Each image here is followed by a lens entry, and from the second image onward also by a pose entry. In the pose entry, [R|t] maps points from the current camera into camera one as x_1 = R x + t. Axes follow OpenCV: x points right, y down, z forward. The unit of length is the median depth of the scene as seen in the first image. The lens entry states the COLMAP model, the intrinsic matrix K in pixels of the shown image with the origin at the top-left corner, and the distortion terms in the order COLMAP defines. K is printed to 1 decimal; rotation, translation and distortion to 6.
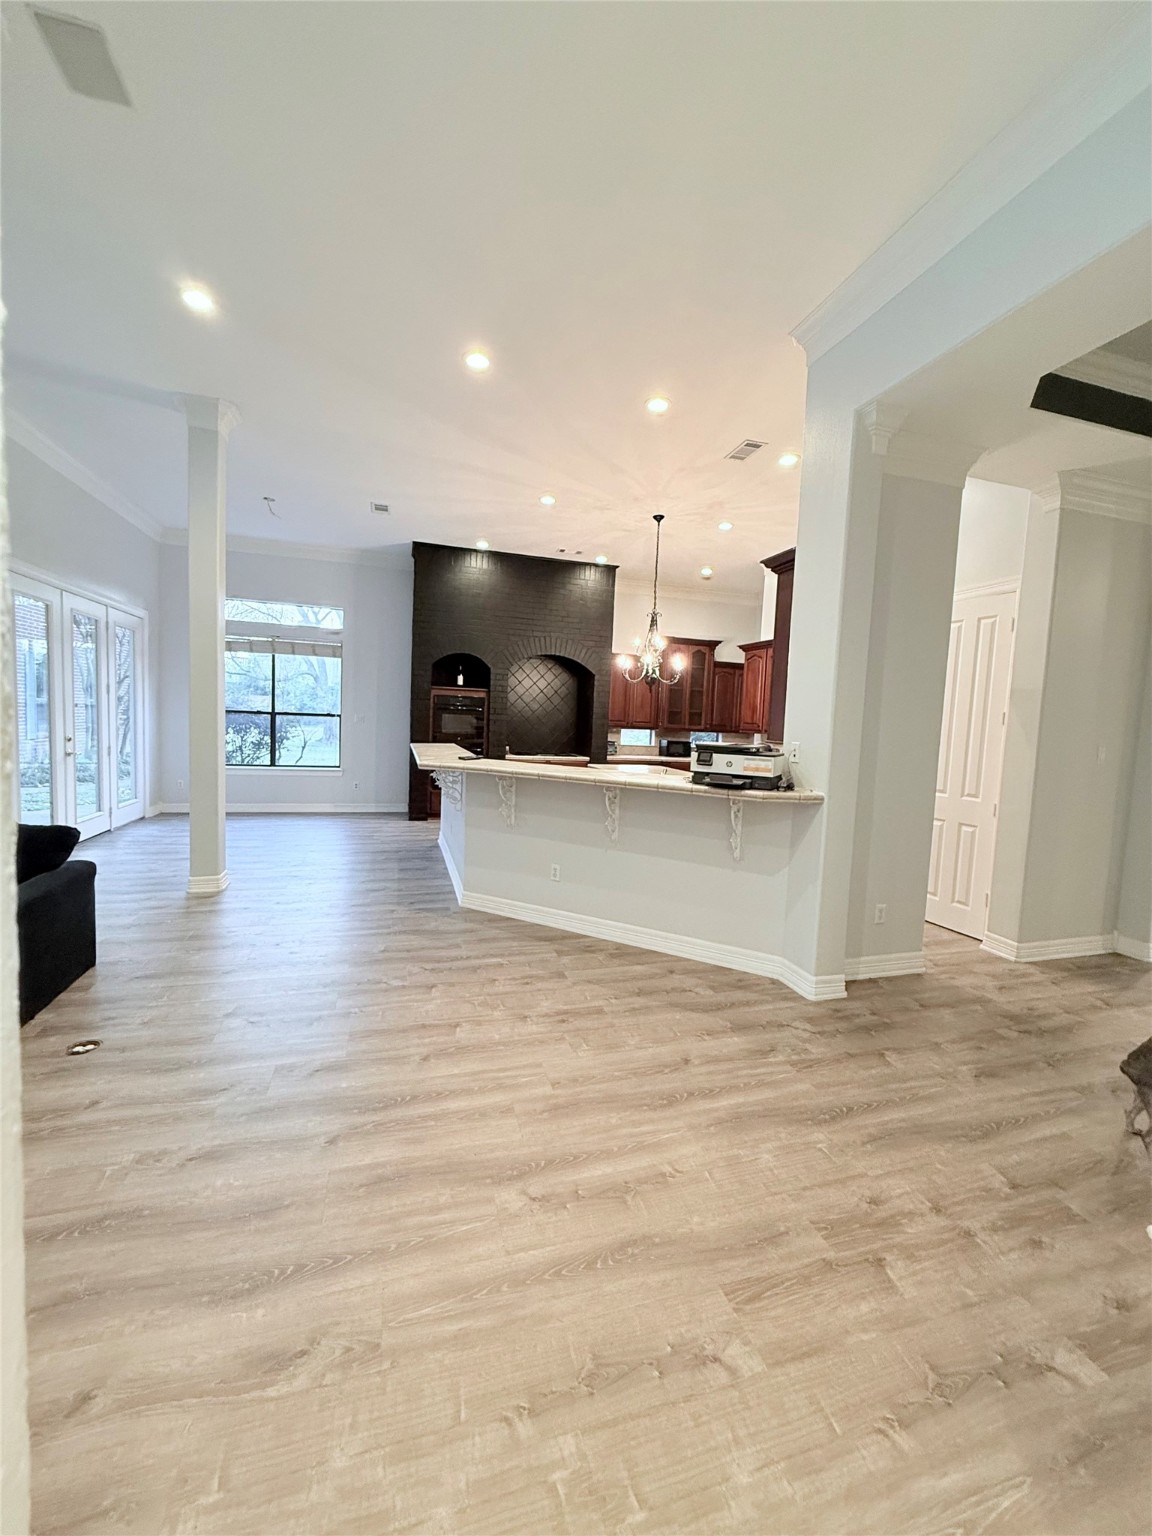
lens RADIAL K [[616.8, 0, 584.1], [0, 616.8, 760.4], [0, 0, 1]] dist [0.000523, 0.000343]
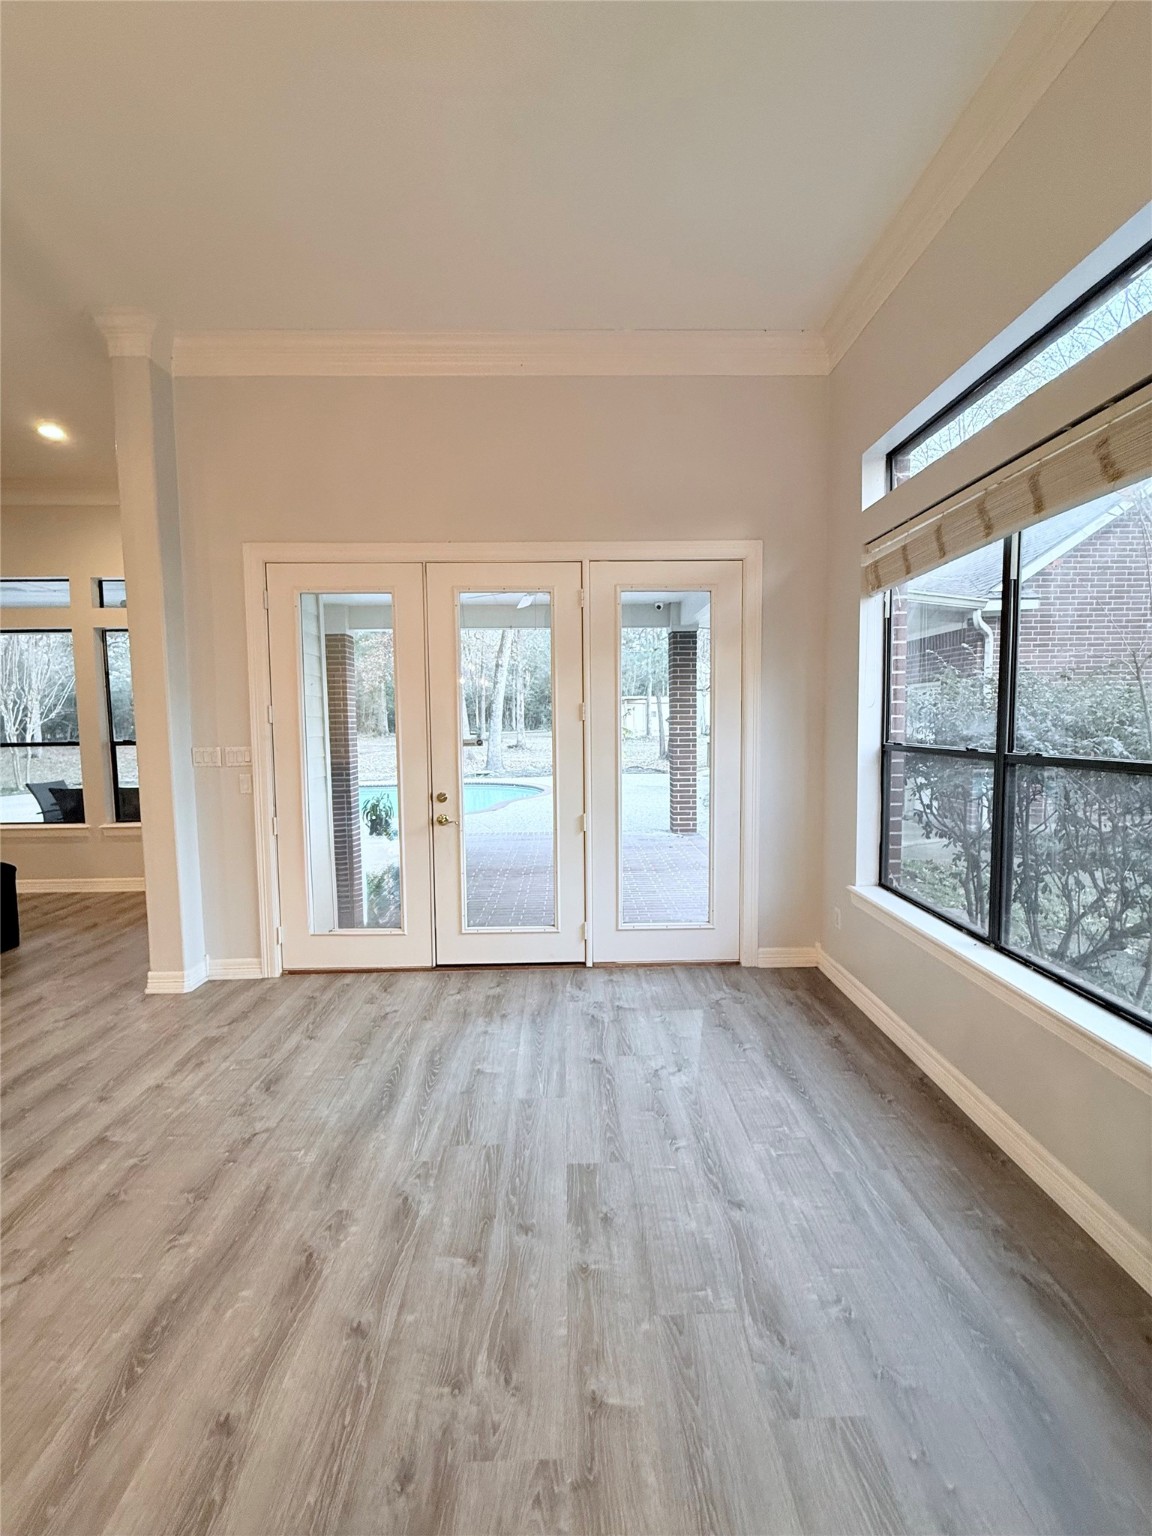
lens RADIAL K [[616.8, 0, 580.9], [0, 616.8, 764.7], [0, 0, 1]] dist [0.000523, 0.000343]
pose [[-0.281258, 0.031367, -0.959119, -0.386991], [-0.065596, 0.996500, 0.051826, -0.157004], [0.957388, 0.077491, -0.278216, 1.870075]]
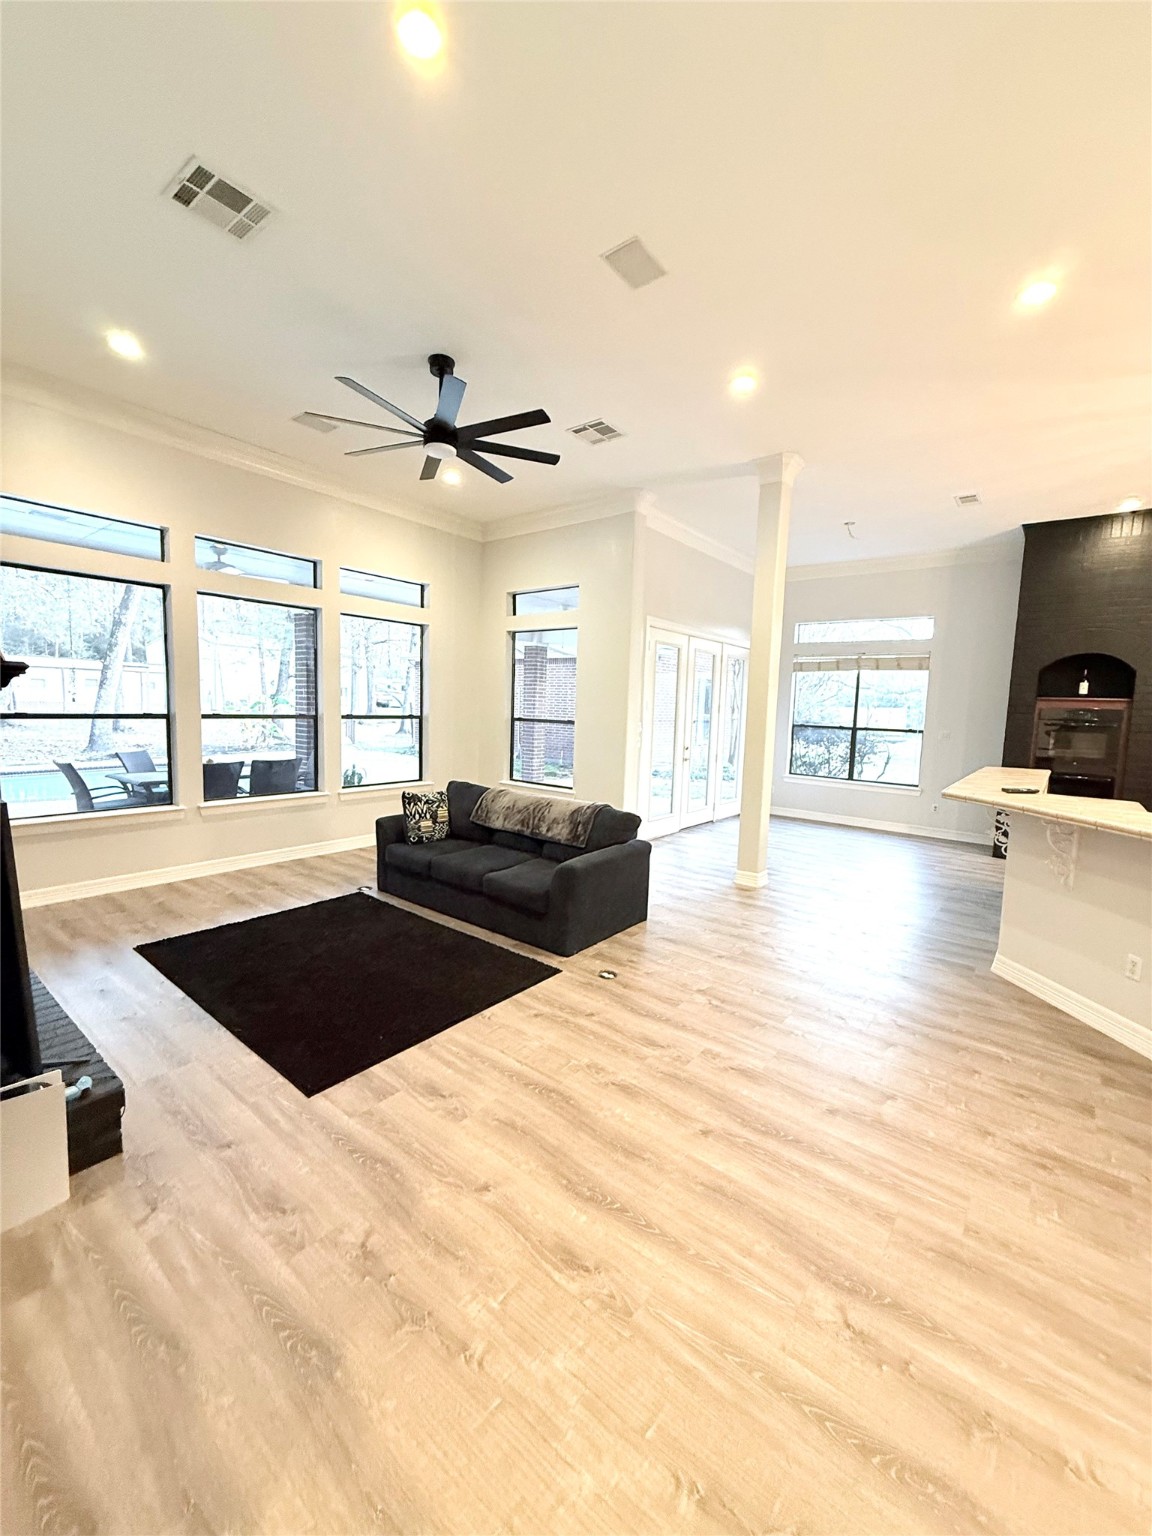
lens RADIAL K [[616.8, 0, 575.6], [0, 616.8, 760.5], [0, 0, 1]] dist [0.000523, 0.000343]
pose [[0.565076, 0.051596, -0.823424, 0.166778], [-0.066547, 0.997641, 0.016845, -0.020919], [0.822350, 0.045277, 0.567177, 0.085012]]
